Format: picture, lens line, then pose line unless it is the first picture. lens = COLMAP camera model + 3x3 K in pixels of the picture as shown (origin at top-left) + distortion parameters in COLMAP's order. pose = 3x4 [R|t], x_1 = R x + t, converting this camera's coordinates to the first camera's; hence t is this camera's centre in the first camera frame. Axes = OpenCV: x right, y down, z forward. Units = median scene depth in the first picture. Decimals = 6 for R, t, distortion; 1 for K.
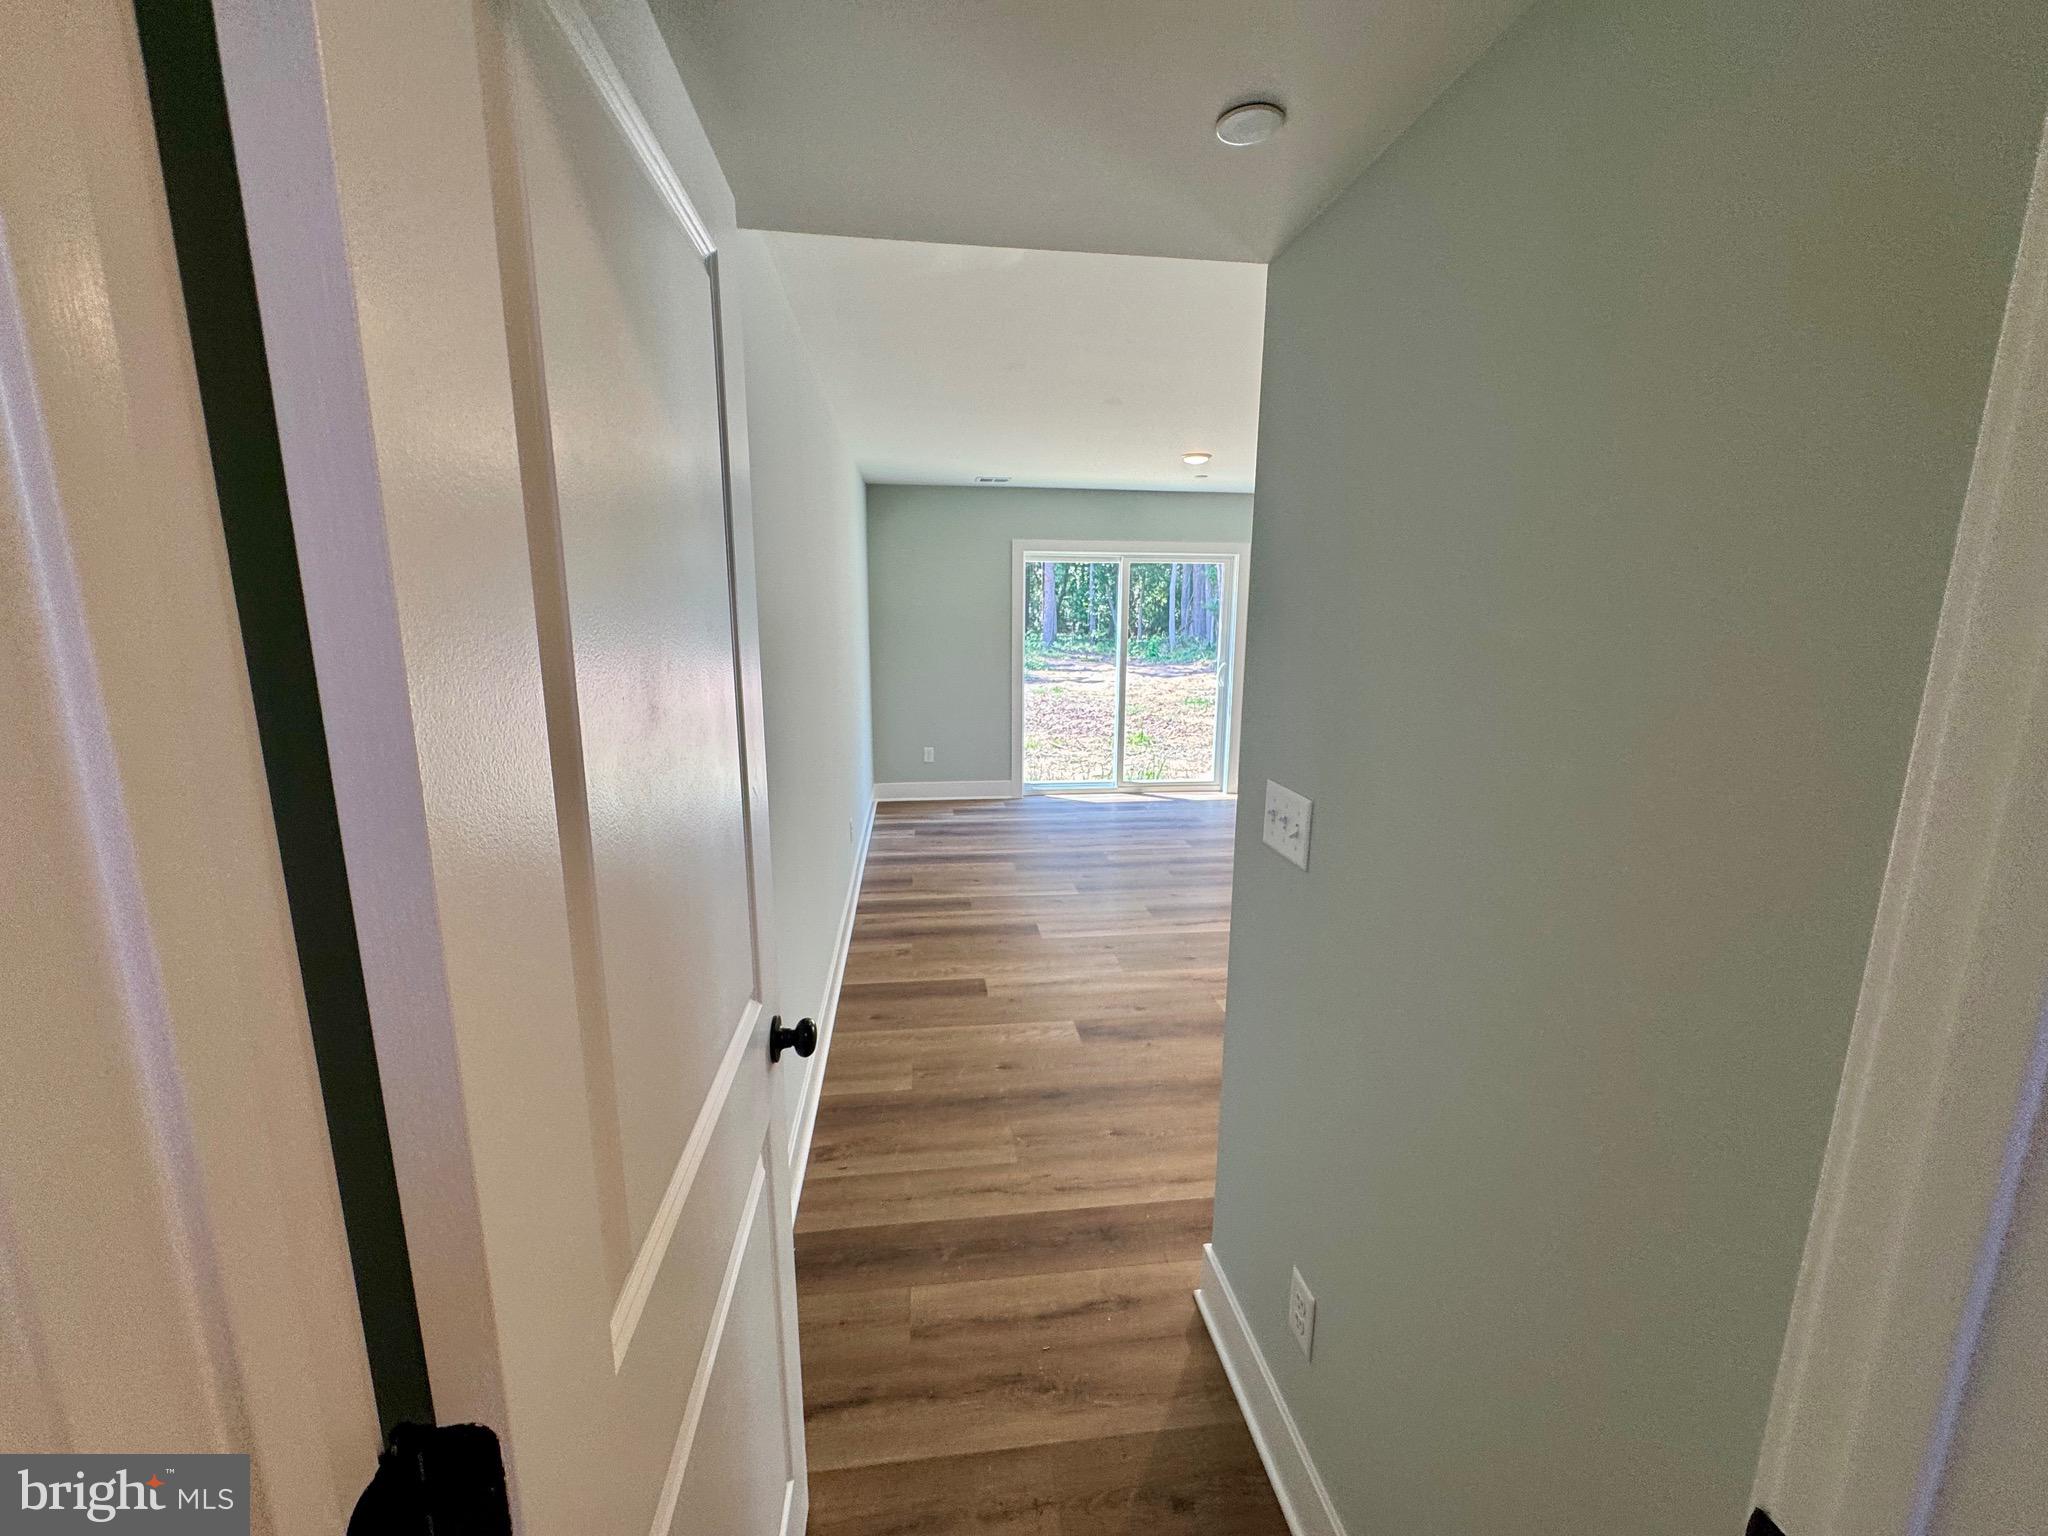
lens RADIAL K [[819.4, 0, 1024.0], [0, 819.4, 768.5], [0, 0, 1]] dist [-0.000899, 0.000396]
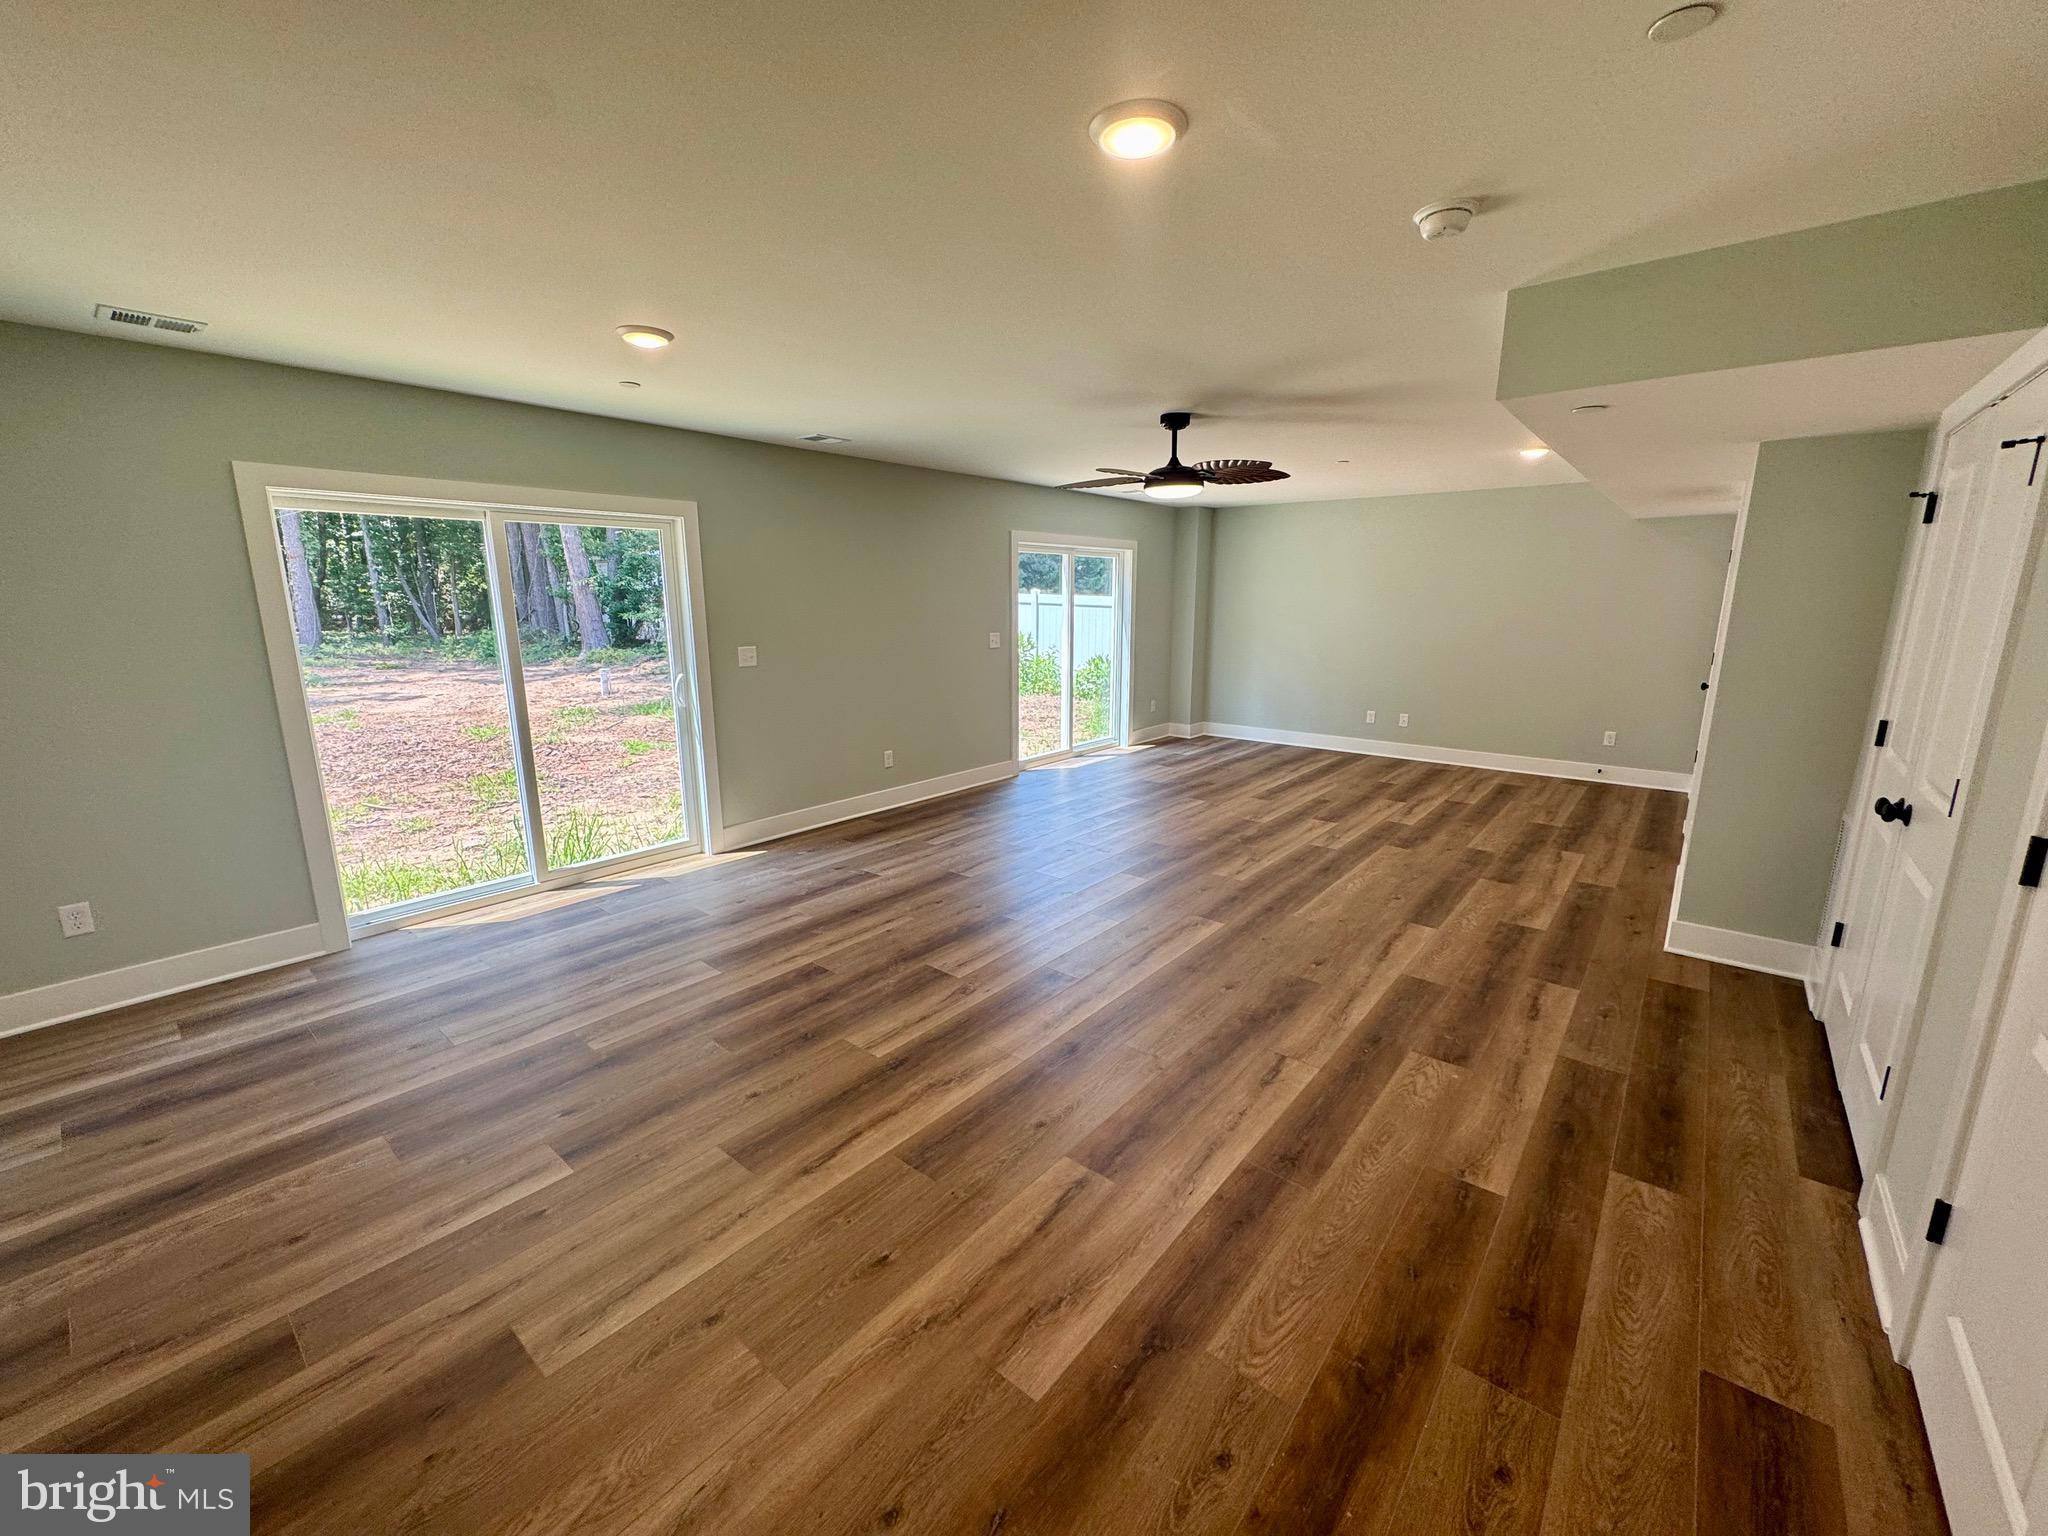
lens RADIAL K [[819.4, 0, 1019.4], [0, 819.4, 766.2], [0, 0, 1]] dist [-0.000899, 0.000396]
pose [[0.734581, -0.144281, 0.663003, -0.019602], [0.135077, 0.988668, 0.065492, -0.059487], [-0.664939, 0.041447, 0.745746, 0.299435]]
